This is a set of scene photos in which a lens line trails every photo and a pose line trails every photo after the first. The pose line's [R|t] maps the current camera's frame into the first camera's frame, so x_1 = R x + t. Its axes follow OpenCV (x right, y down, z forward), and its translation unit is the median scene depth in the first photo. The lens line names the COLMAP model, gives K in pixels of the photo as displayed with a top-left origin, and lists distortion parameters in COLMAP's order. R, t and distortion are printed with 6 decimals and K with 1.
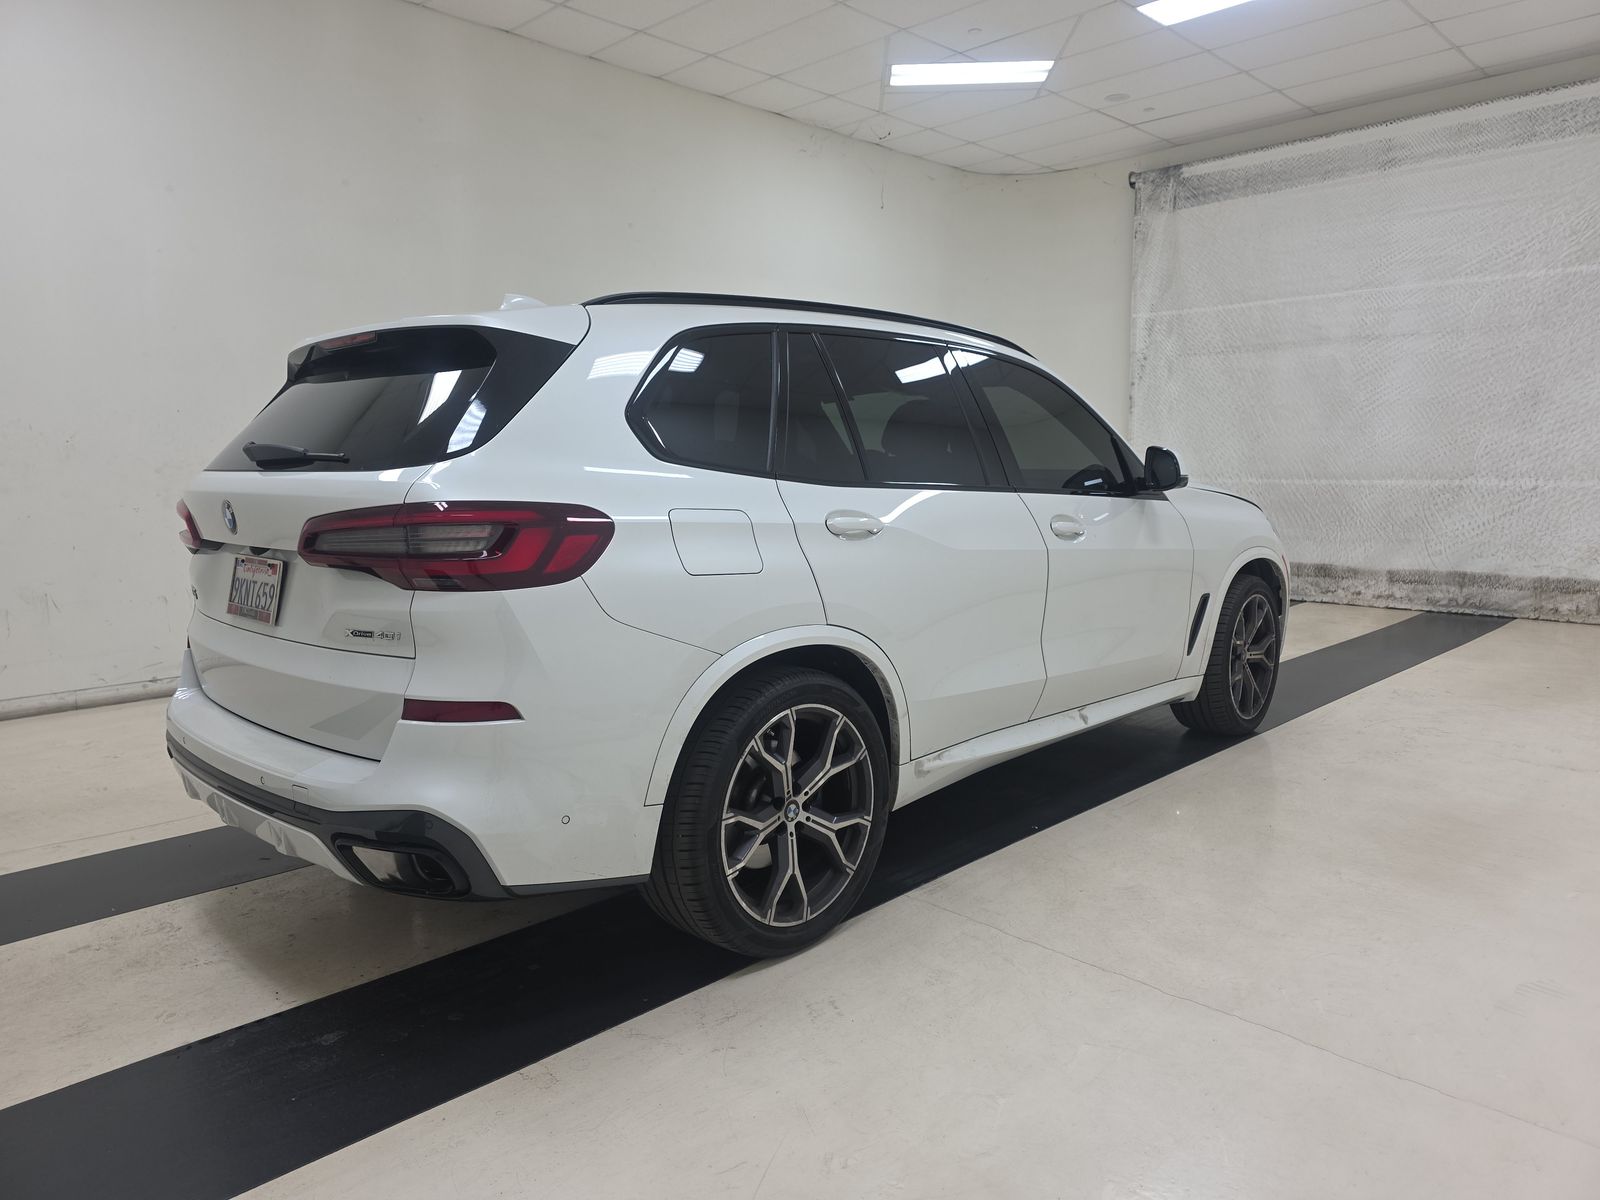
lens RADIAL K [[1114.8, 0, 801.4], [0, 1114.8, 594.3], [0, 0, 1]] dist [0.020706, -0.025406]
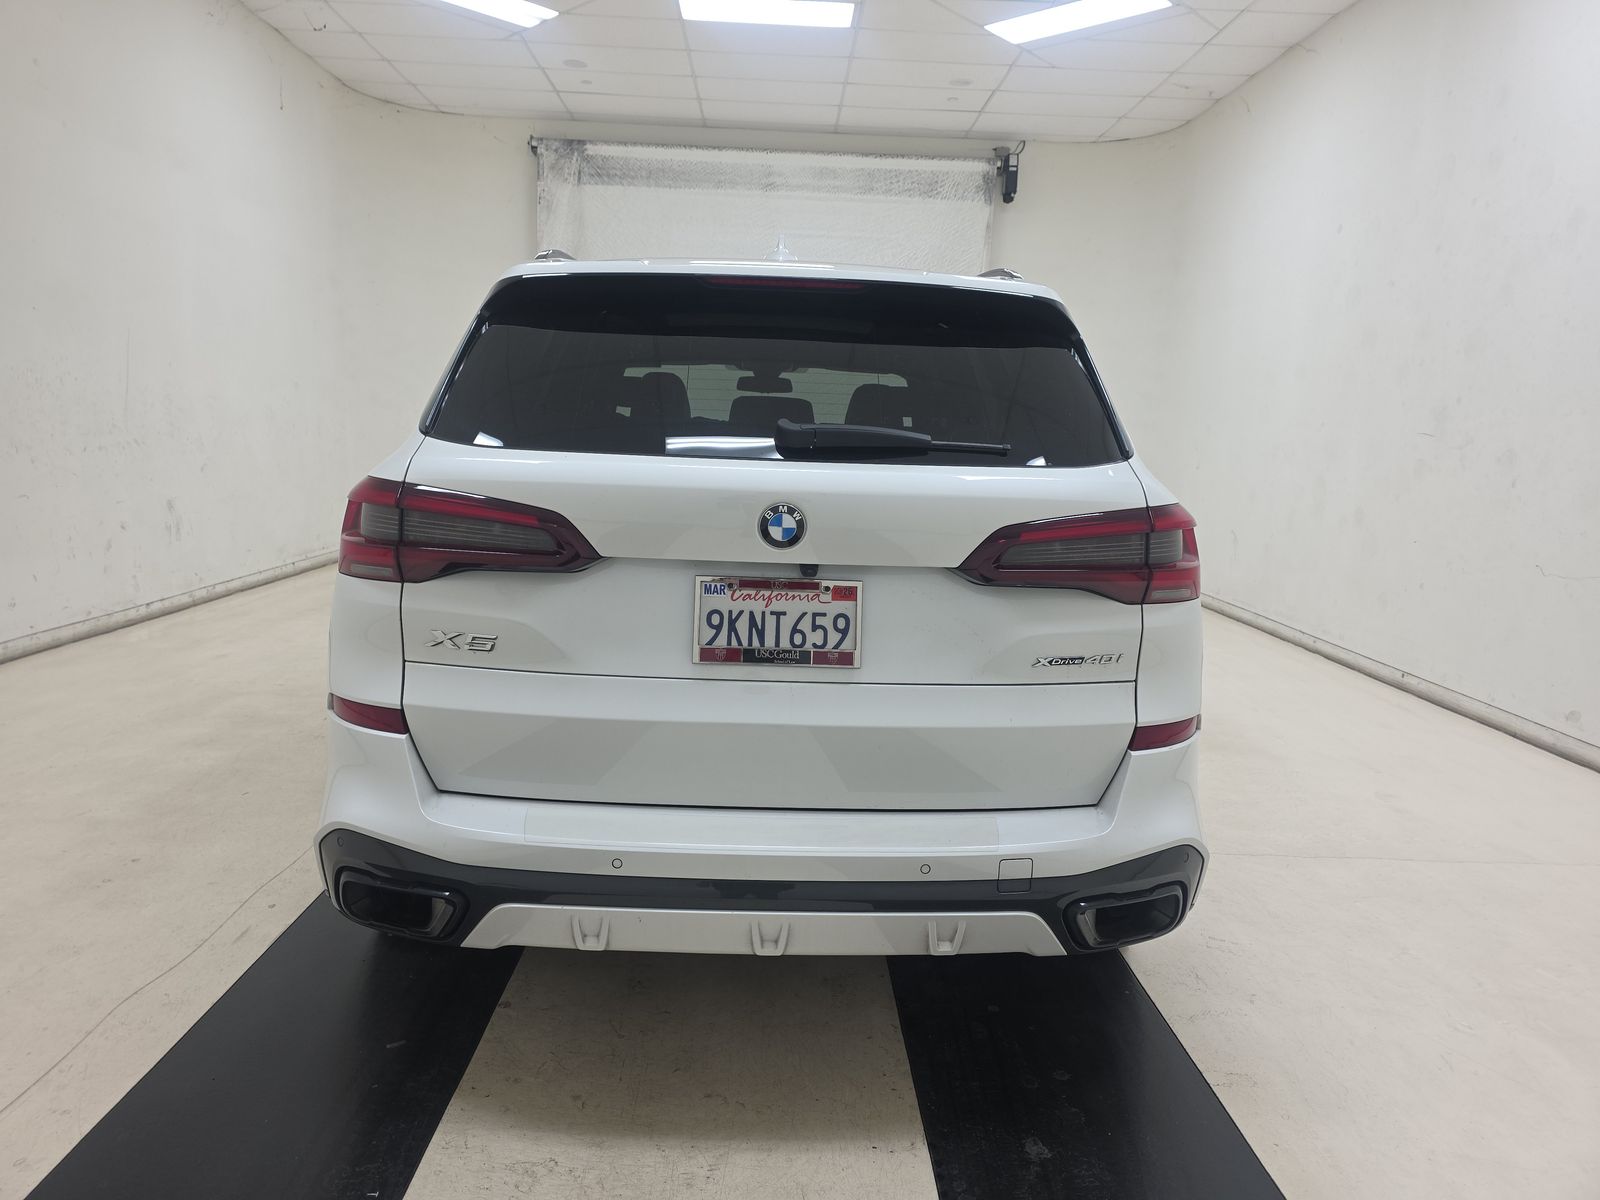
lens RADIAL K [[1114.8, 0, 806.3], [0, 1114.8, 588.0], [0, 0, 1]] dist [0.020706, -0.025406]
pose [[0.672009, -0.066795, 0.737524, -0.317435], [0.041548, 0.997756, 0.052506, -0.020196], [-0.739376, -0.004642, 0.673277, 0.160257]]
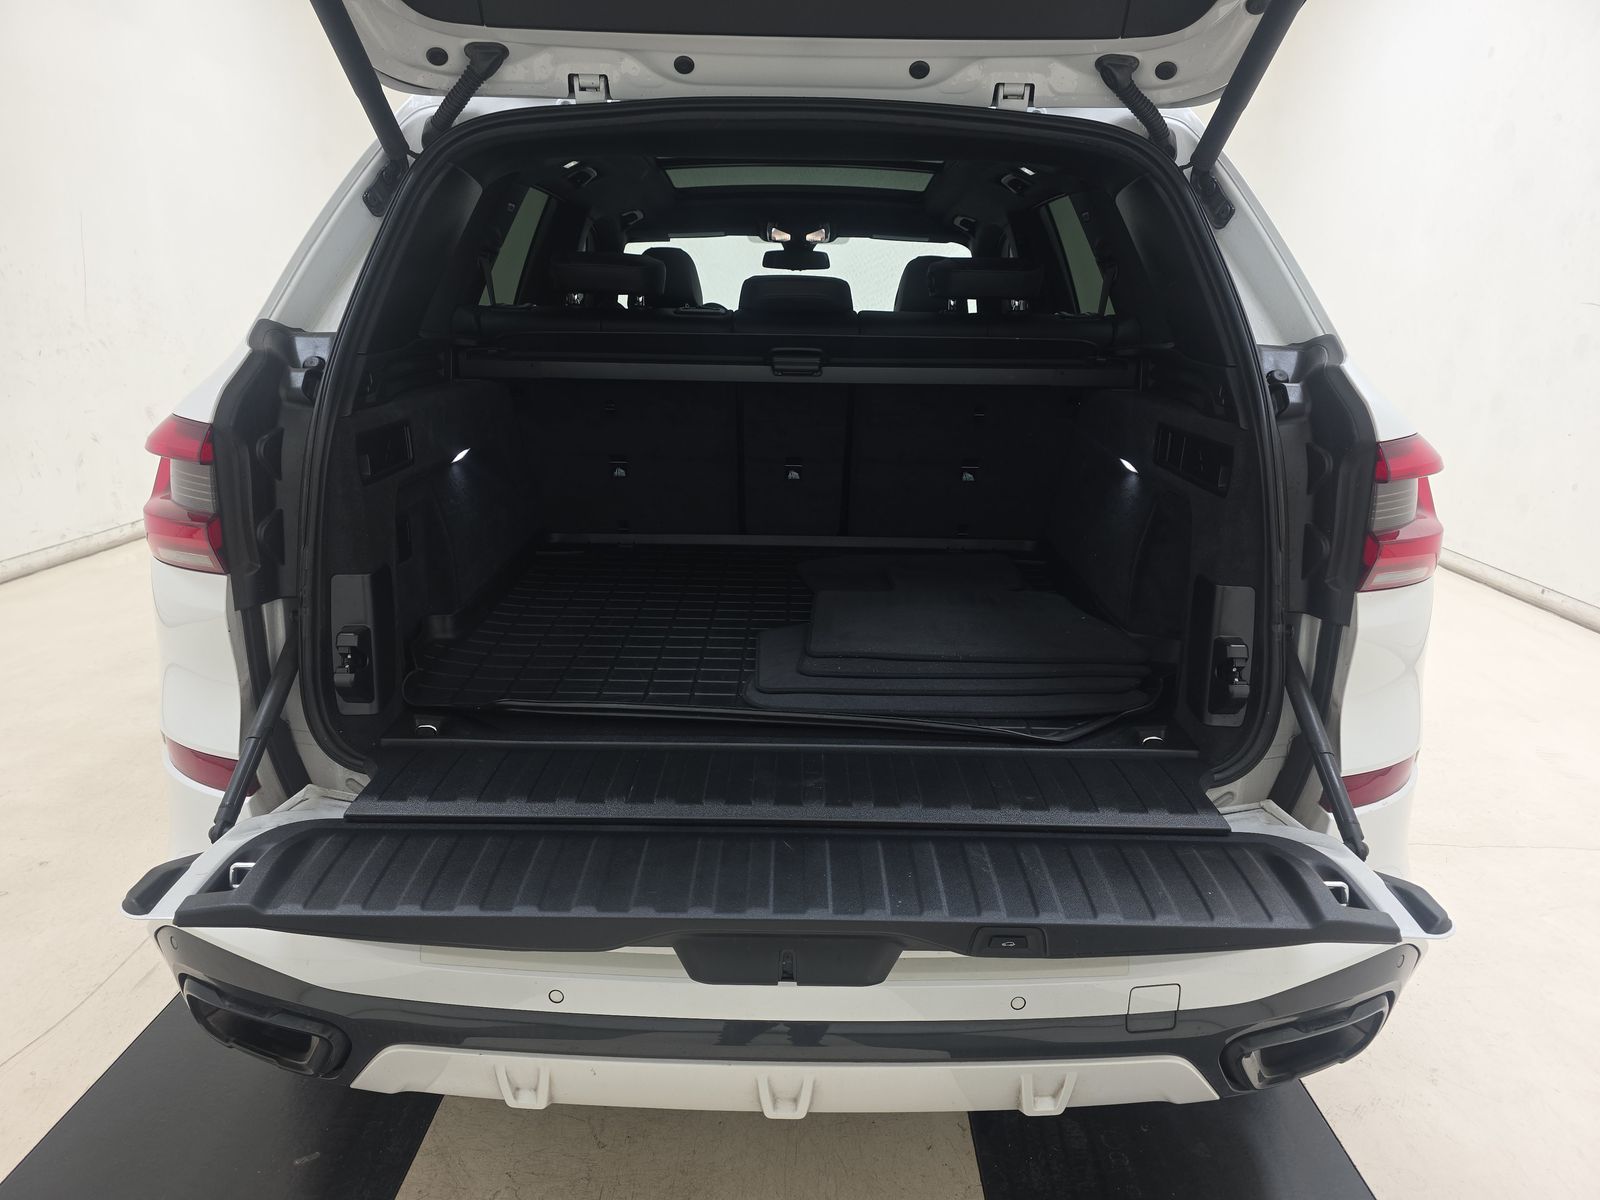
lens RADIAL K [[1114.8, 0, 795.8], [0, 1114.8, 614.7], [0, 0, 1]] dist [0.020706, -0.025406]
pose [[0.708739, -0.162815, 0.686425, -0.253975], [0.057025, 0.983042, 0.174291, -0.029762], [-0.703162, -0.084383, 0.706005, 0.213813]]
